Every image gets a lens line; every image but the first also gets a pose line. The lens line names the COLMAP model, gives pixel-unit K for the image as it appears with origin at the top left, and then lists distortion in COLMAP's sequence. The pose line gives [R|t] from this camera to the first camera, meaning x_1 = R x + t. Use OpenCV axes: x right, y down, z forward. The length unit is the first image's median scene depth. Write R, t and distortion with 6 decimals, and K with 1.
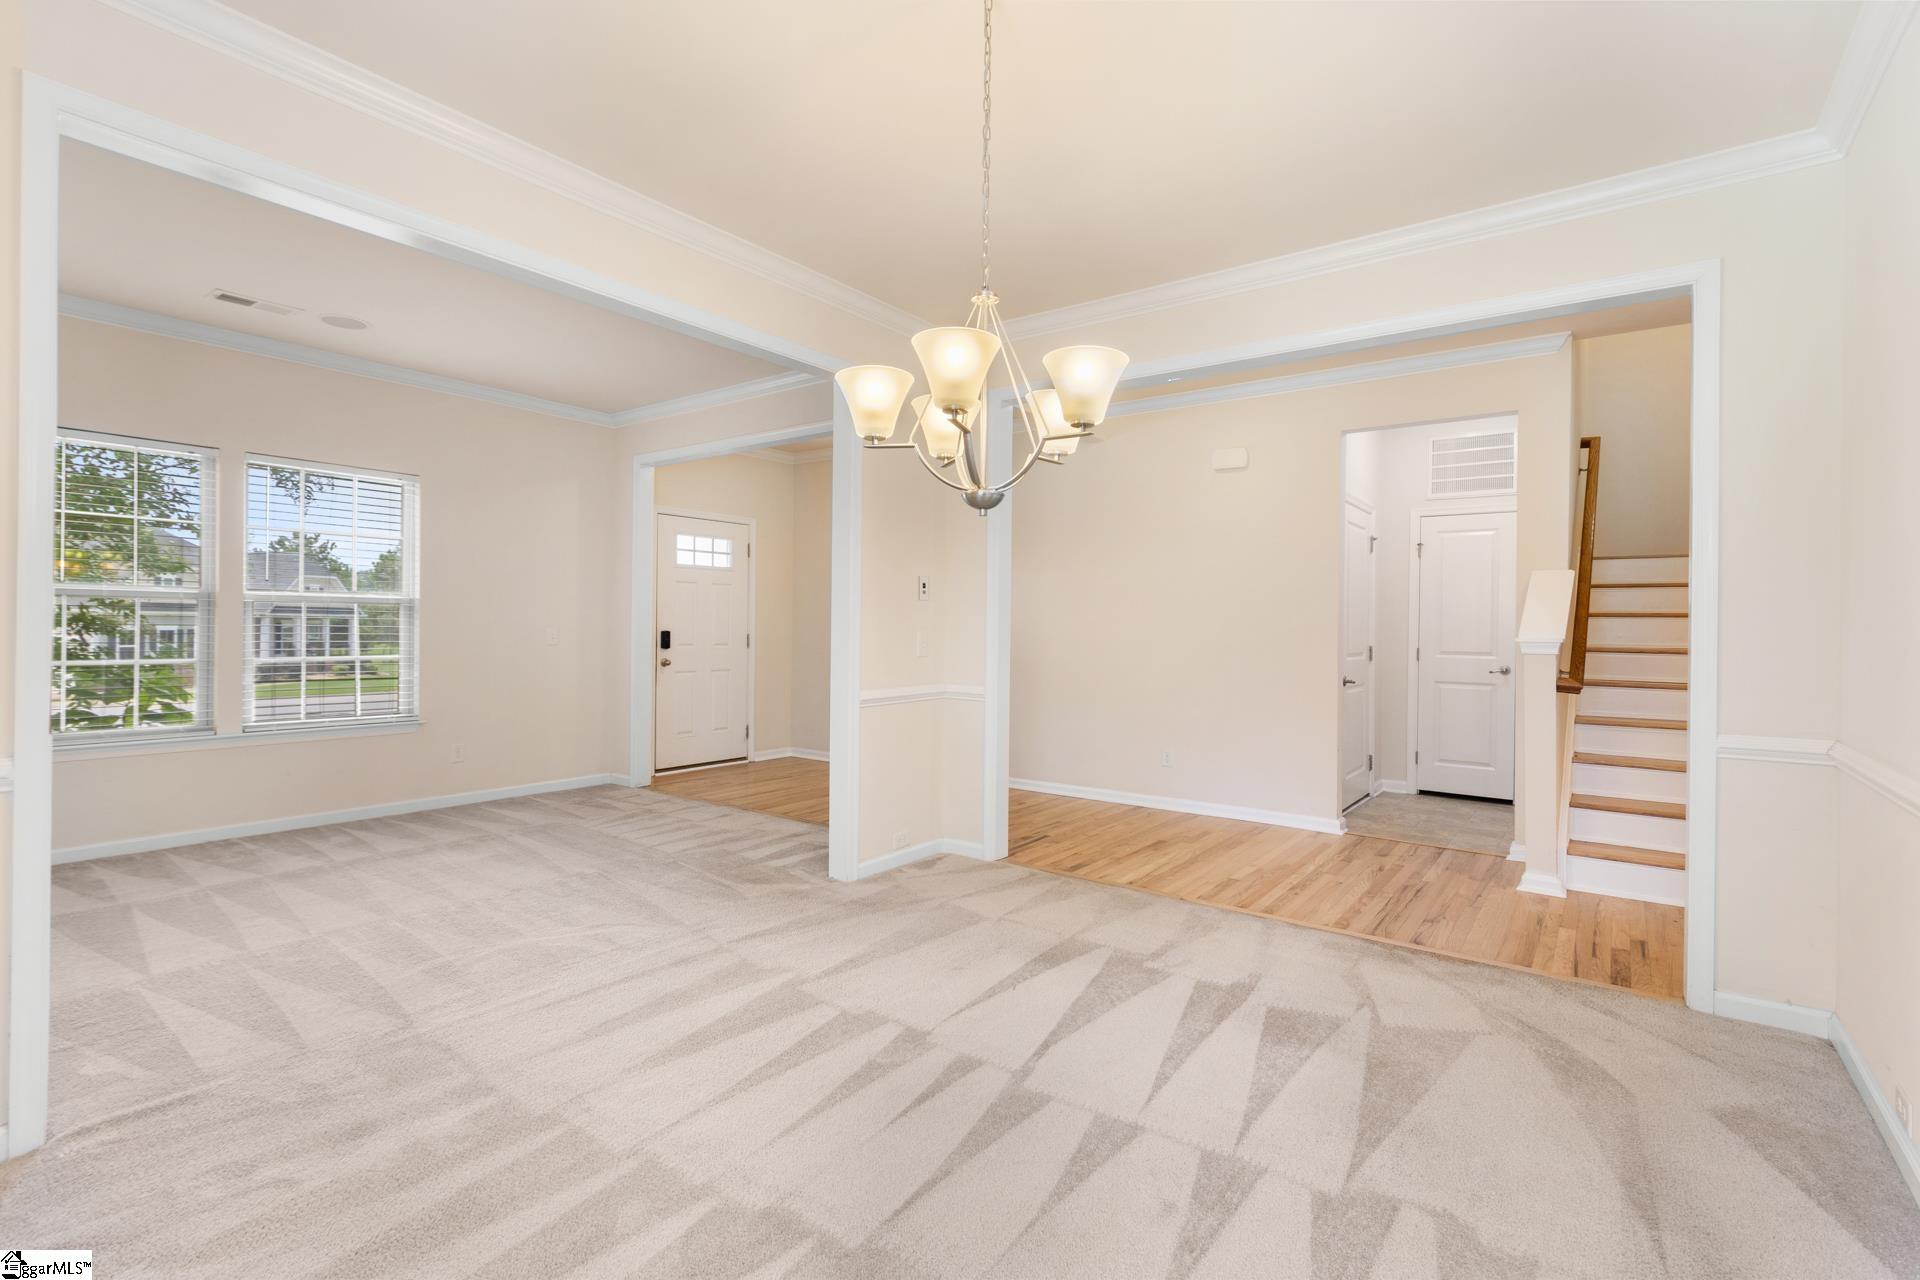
lens RADIAL K [[888.2, 0, 958.4], [0, 888.2, 634.0], [0, 0, 1]] dist [0.006504, -0.000957]
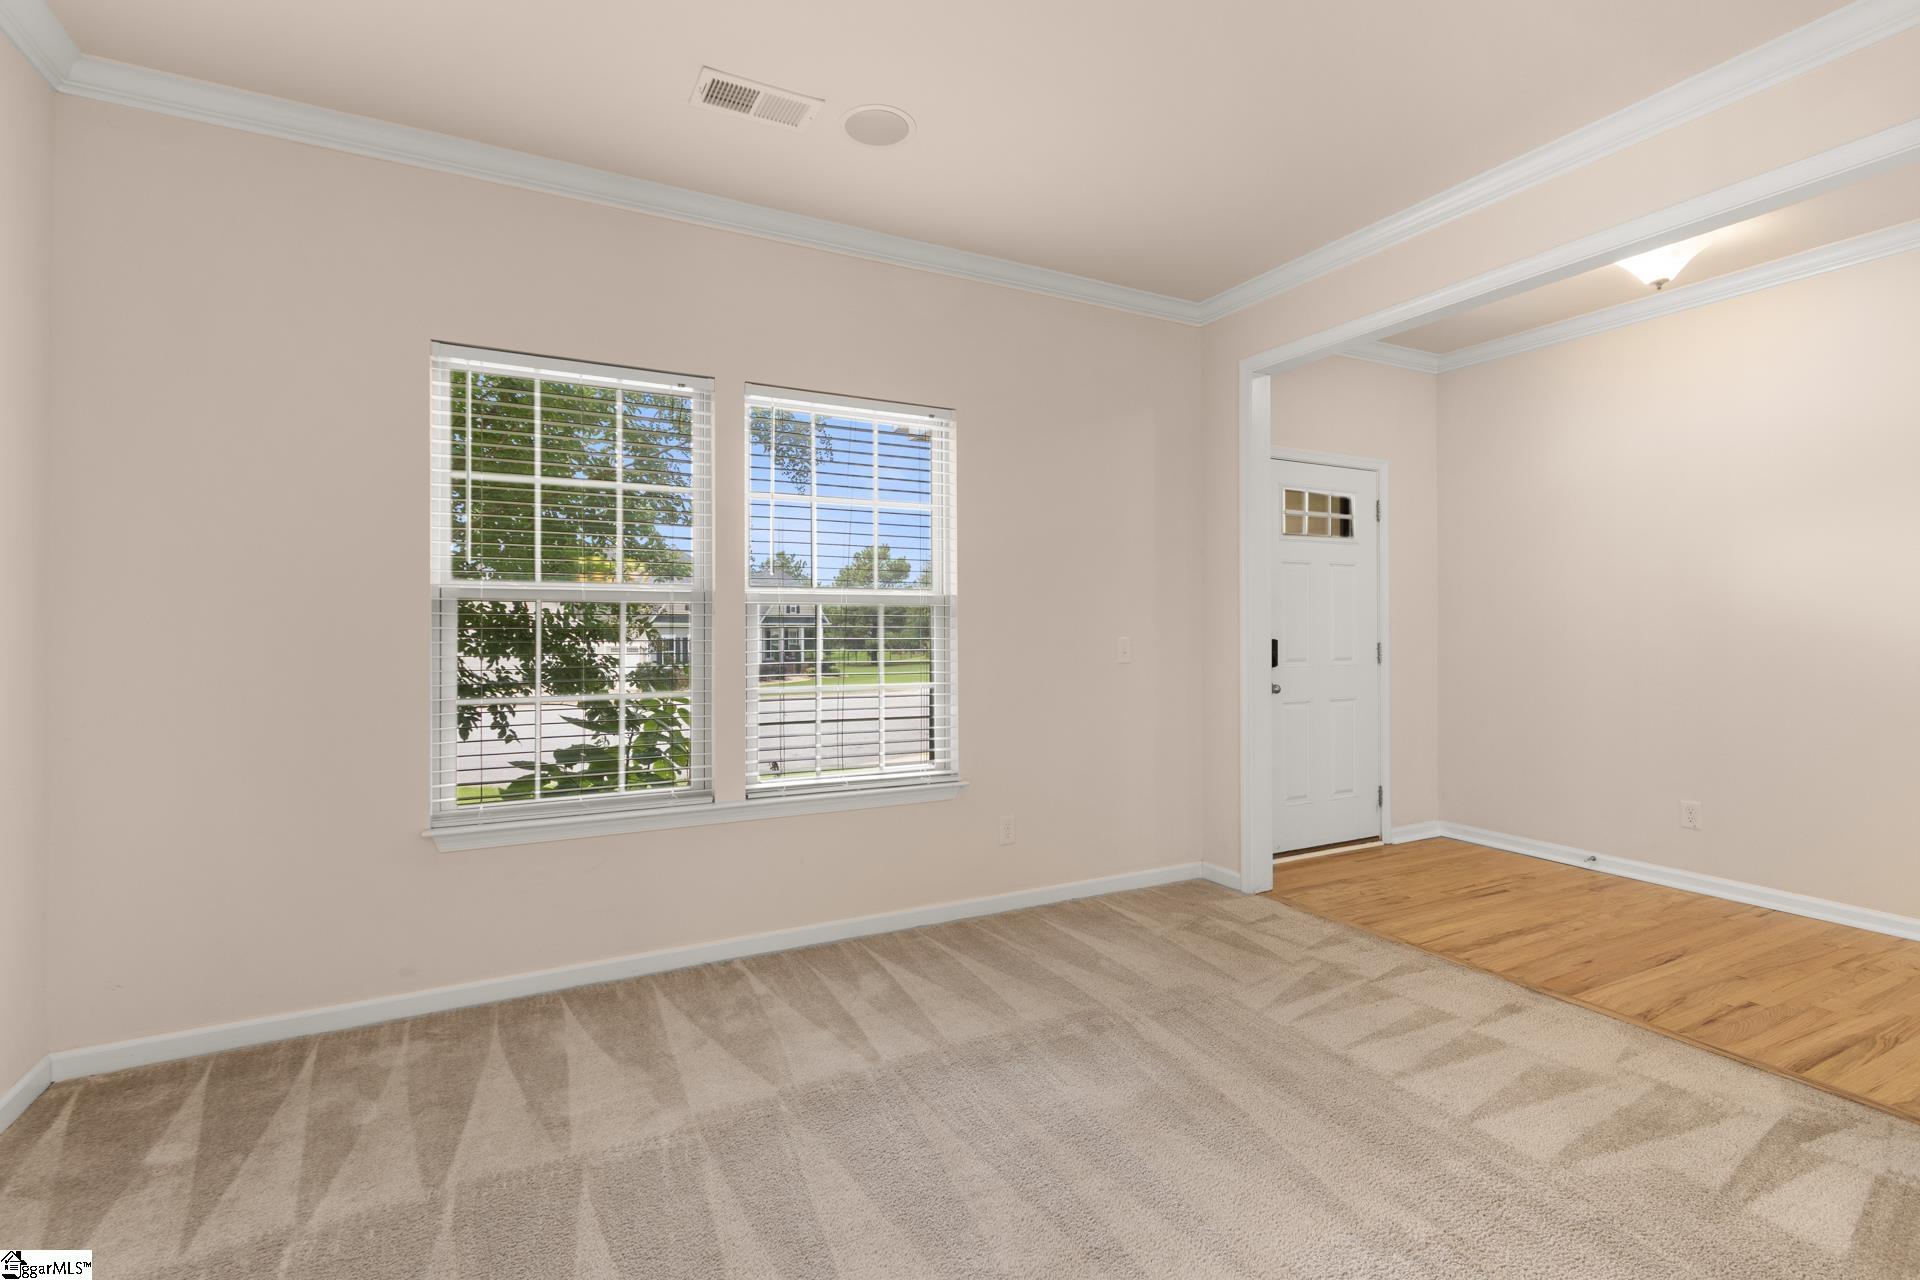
lens RADIAL K [[904.4, 0, 960.5], [0, 904.4, 632.3], [0, 0, 1]] dist [0.004764, -0.000607]
pose [[0.914554, -0.011124, -0.404311, -0.332166], [0.011079, 0.999936, -0.002452, -0.010879], [0.404312, -0.002237, 0.914618, 0.388466]]
